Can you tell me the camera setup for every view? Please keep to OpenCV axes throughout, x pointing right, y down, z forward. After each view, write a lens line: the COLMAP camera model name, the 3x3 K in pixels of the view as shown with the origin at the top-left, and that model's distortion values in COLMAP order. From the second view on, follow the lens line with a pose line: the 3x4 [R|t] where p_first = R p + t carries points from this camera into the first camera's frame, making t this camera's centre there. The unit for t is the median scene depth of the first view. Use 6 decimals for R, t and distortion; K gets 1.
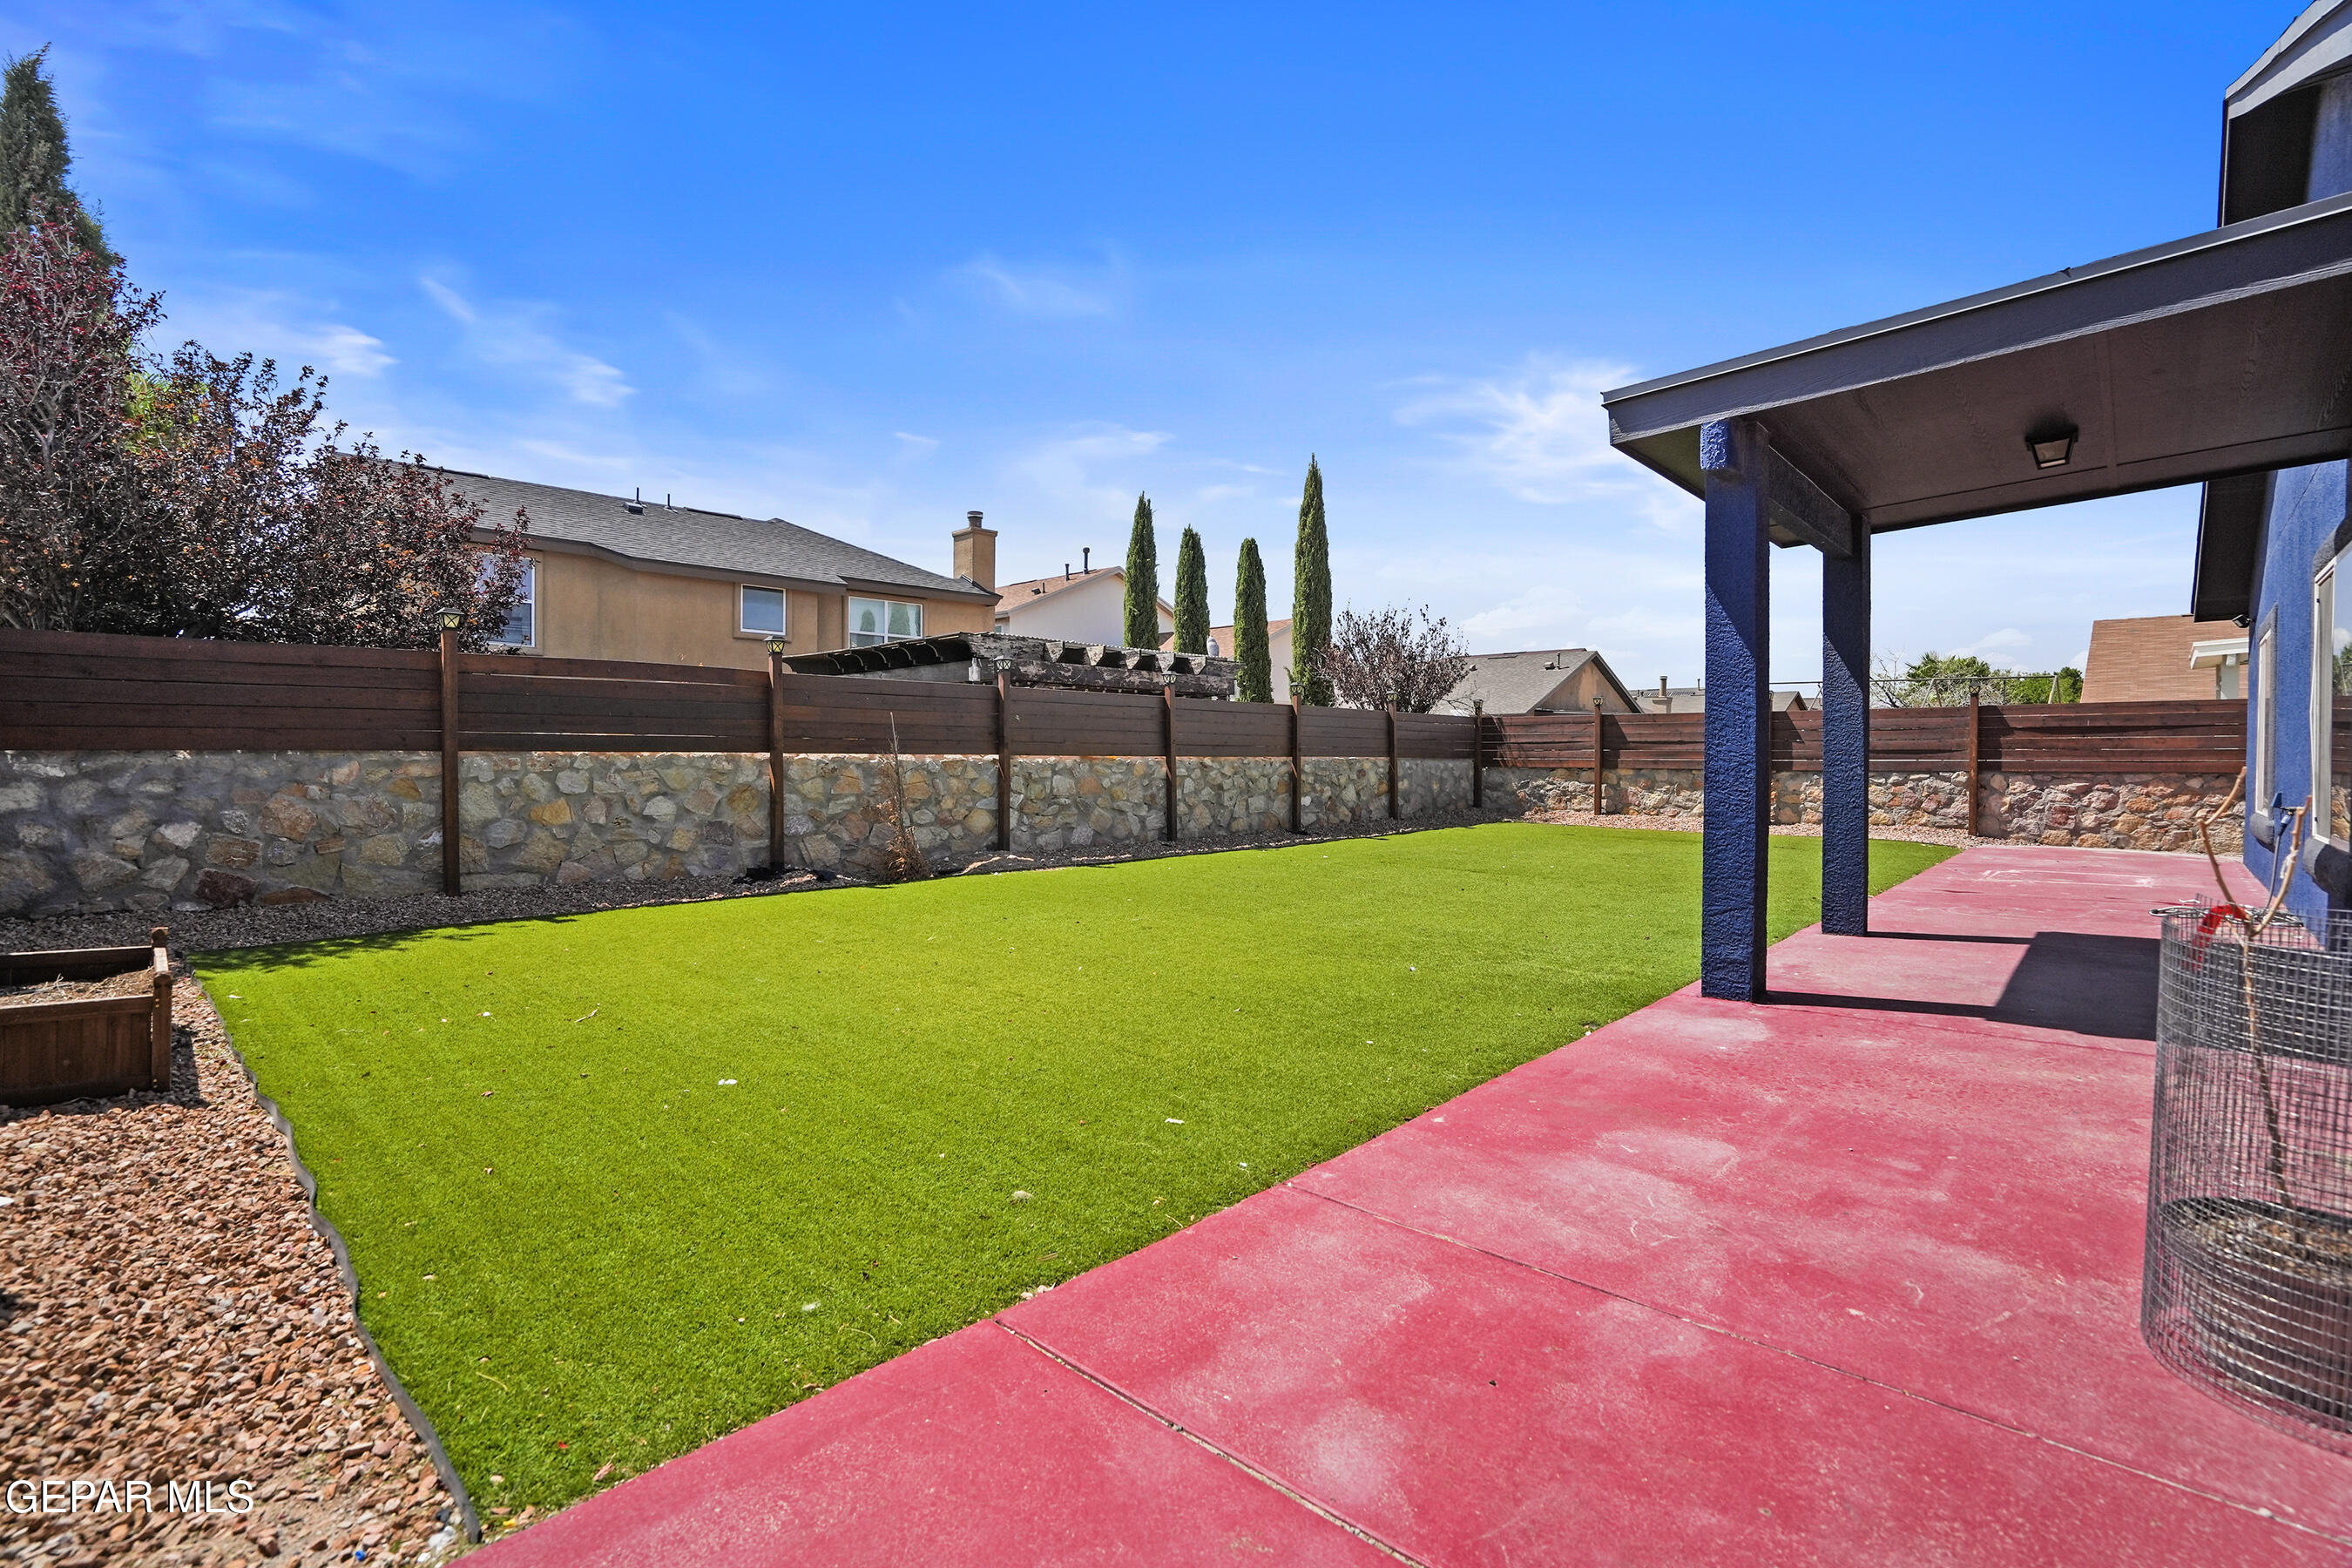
lens RADIAL K [[1120.8, 0, 1166.3], [0, 1120.8, 776.6], [0, 0, 1]] dist [-0.035567, -0.001741]
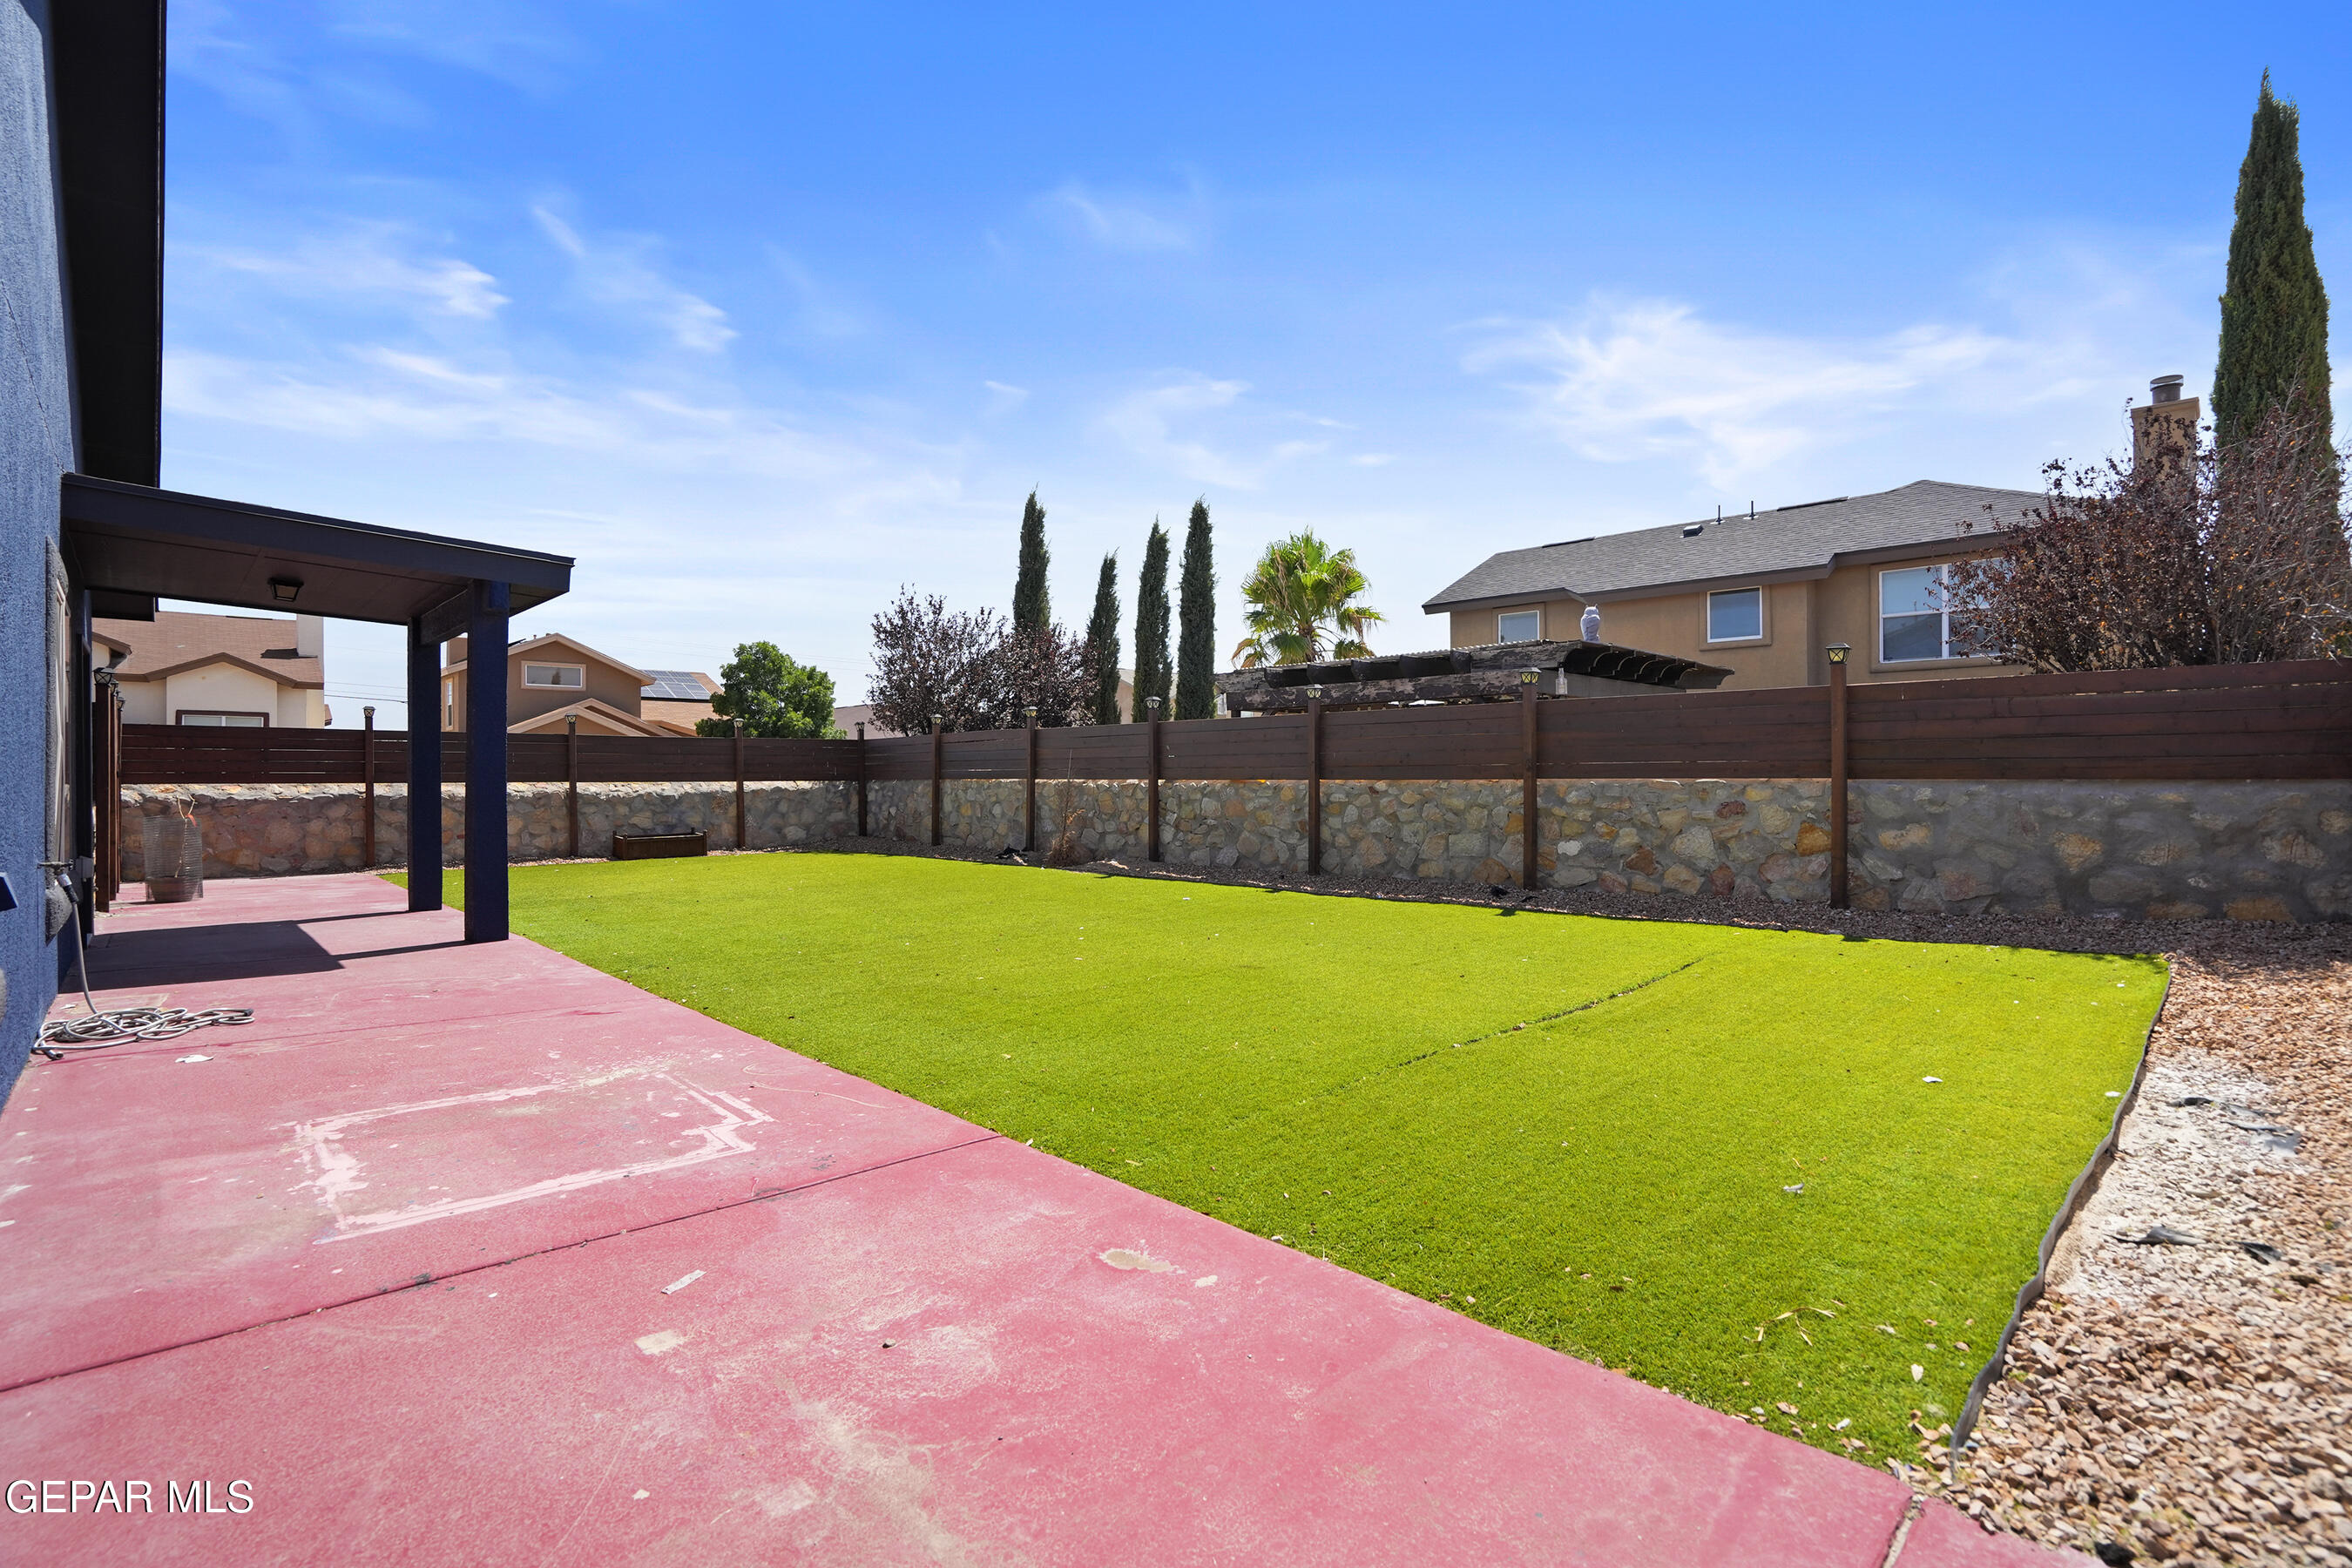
lens RADIAL K [[1120.8, 0, 1160.1], [0, 1120.8, 783.2], [0, 0, 1]] dist [-0.035567, -0.001741]
pose [[-0.058239, 0.004119, -0.998294, 0.880432], [-0.012152, 0.999914, 0.004834, -0.017707], [0.998229, 0.012413, -0.058184, 0.913836]]
